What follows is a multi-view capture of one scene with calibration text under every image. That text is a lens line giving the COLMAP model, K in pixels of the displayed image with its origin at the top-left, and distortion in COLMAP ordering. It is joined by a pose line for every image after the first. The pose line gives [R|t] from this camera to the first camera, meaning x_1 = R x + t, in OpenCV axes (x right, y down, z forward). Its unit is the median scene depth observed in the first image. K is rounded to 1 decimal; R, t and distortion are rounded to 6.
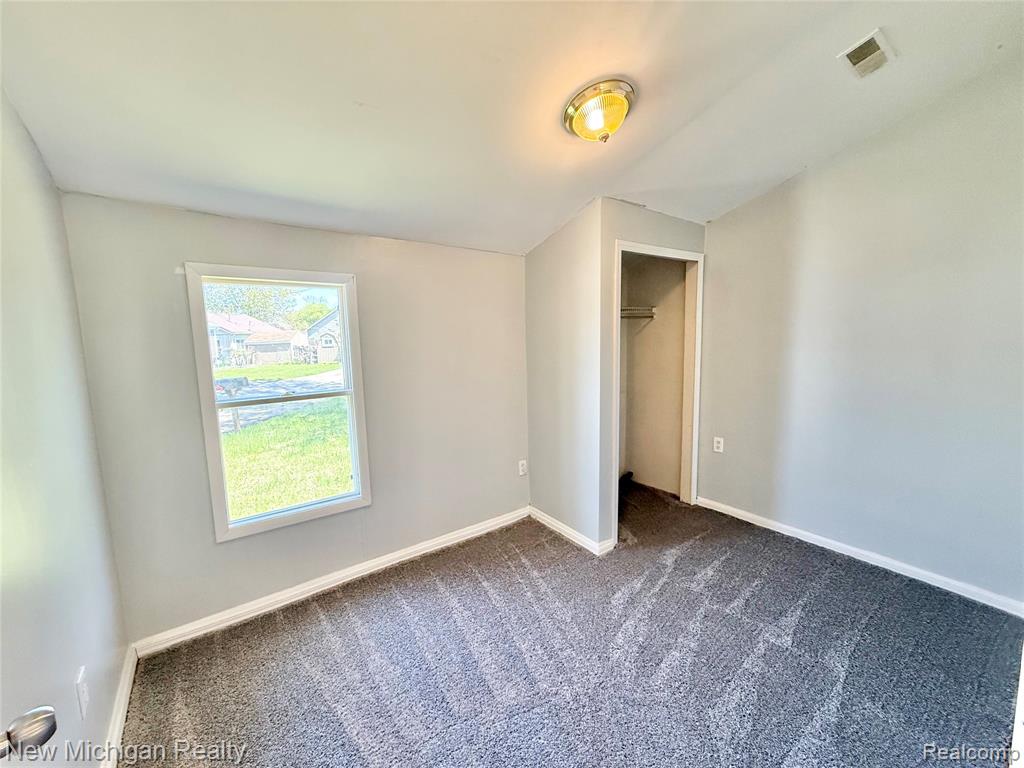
lens RADIAL K [[406.0, 0, 509.8], [0, 406.0, 383.4], [0, 0, 1]] dist [-0.000592, -0.000040]
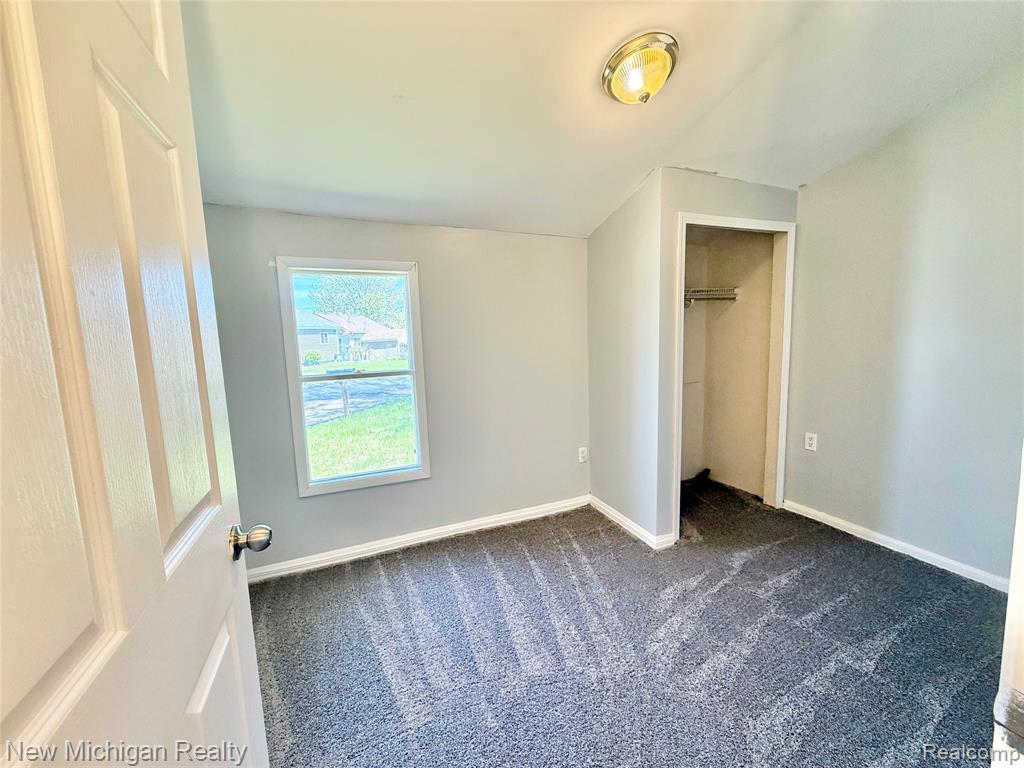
lens RADIAL K [[406.0, 0, 509.8], [0, 406.0, 383.4], [0, 0, 1]] dist [-0.000592, -0.000040]
pose [[0.973268, 0.017838, -0.228979, 0.112578], [-0.016700, 0.999837, 0.006910, 0.042521], [0.229065, -0.002902, 0.973407, 0.004214]]
